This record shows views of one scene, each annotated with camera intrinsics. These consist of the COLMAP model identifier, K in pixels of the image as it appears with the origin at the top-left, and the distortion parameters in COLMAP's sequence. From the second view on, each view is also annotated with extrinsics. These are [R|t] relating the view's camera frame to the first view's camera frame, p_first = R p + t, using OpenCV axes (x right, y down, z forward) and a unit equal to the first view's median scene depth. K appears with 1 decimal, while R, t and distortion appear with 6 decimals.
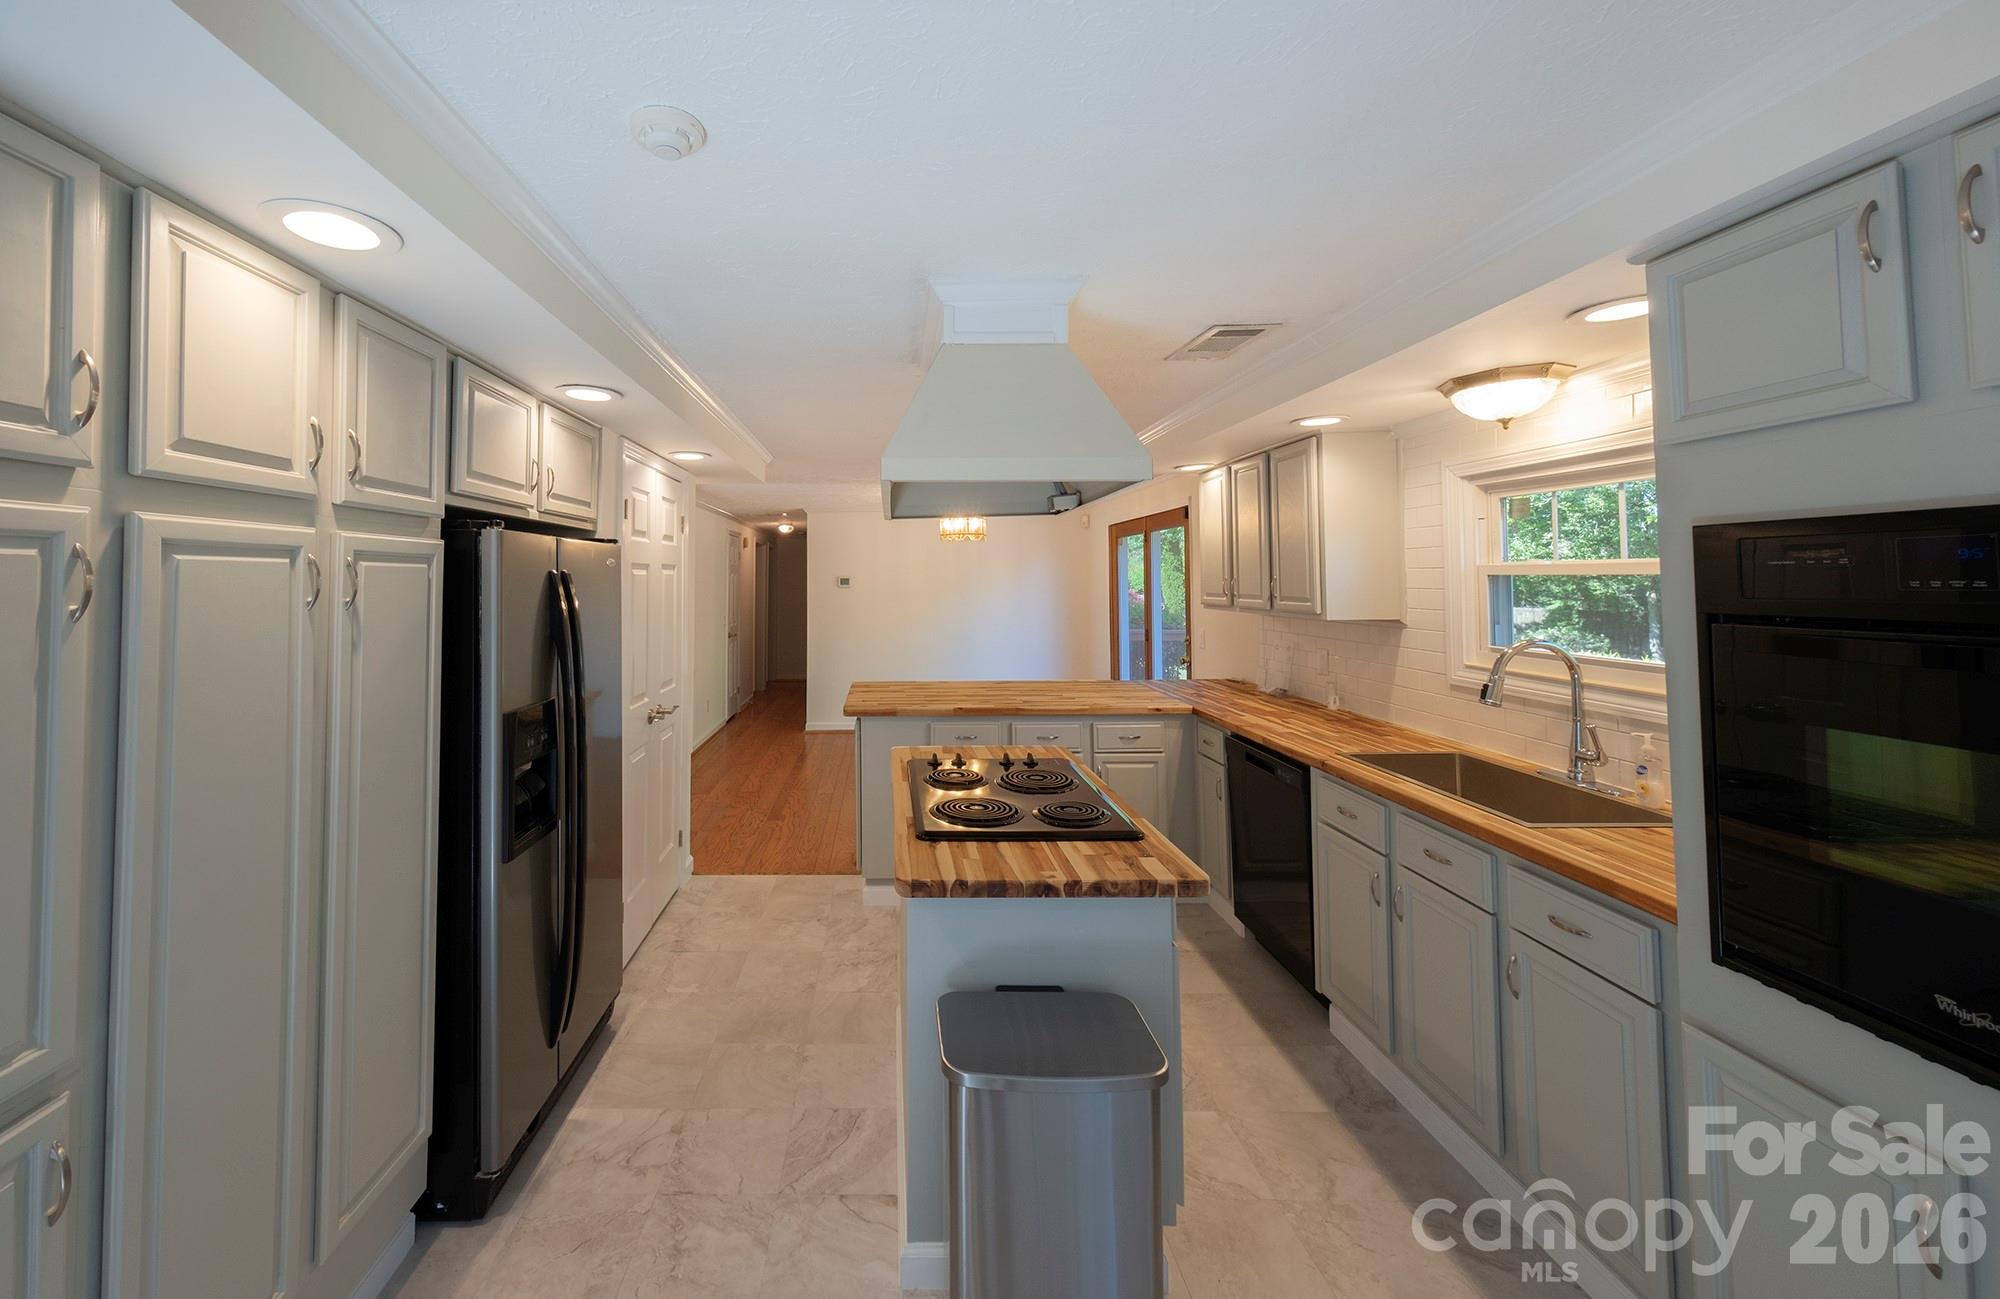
lens RADIAL K [[757.6, 0, 867.7], [0, 757.6, 550.9], [0, 0, 1]] dist [0.000022, 0.000206]
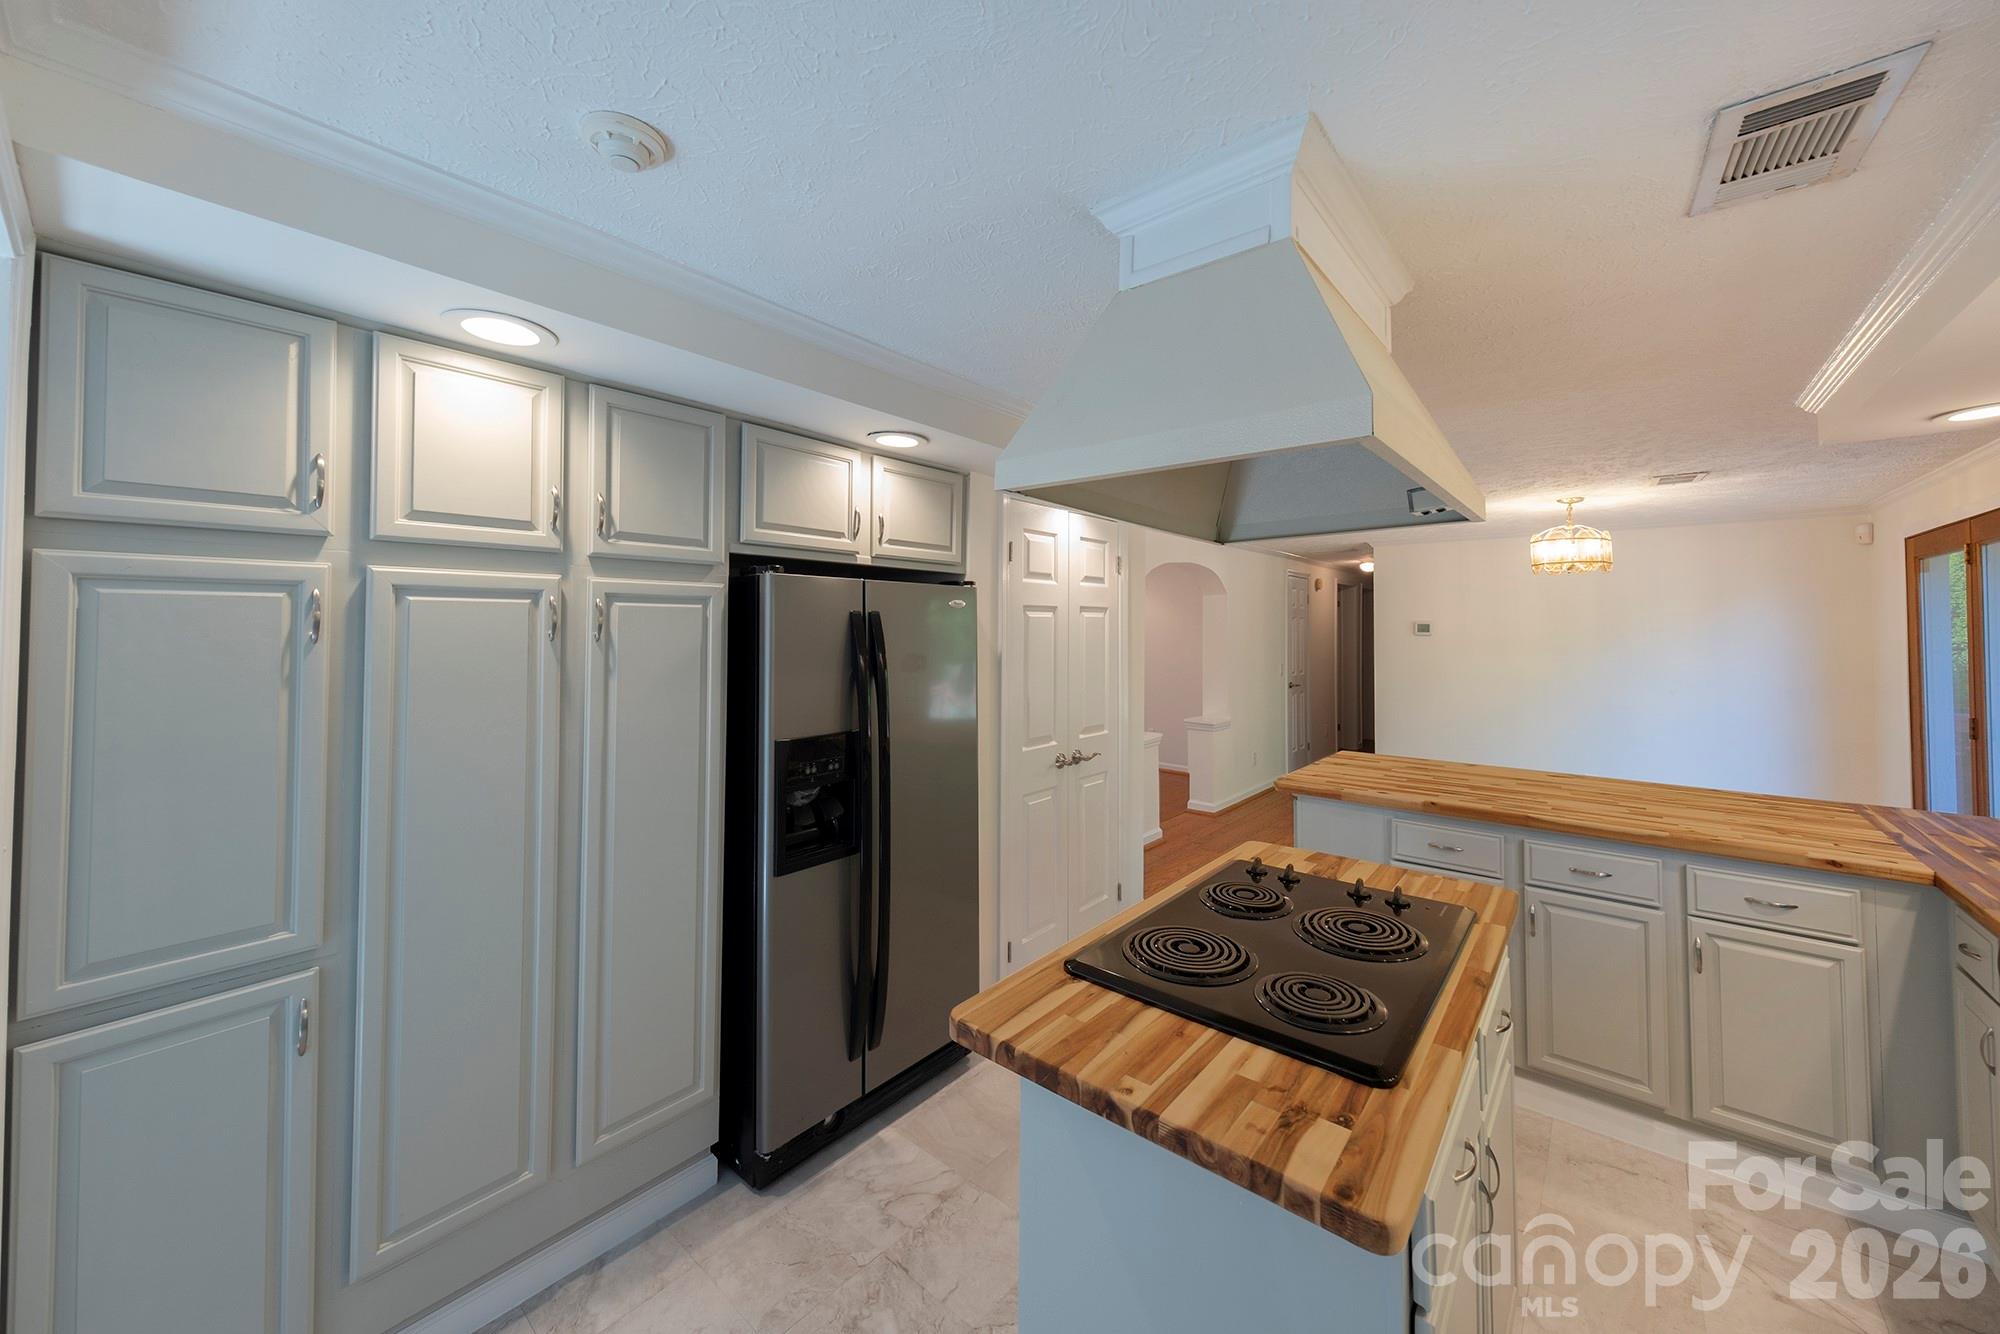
lens RADIAL K [[734.3, 0, 1001.7], [0, 734.3, 605.2], [0, 0, 1]] dist [0.001184, 0.000081]
pose [[0.782535, -0.009818, -0.622530, 0.469314], [0.015719, 0.999868, 0.003990, 0.020404], [0.622409, -0.012908, 0.782586, 0.399164]]
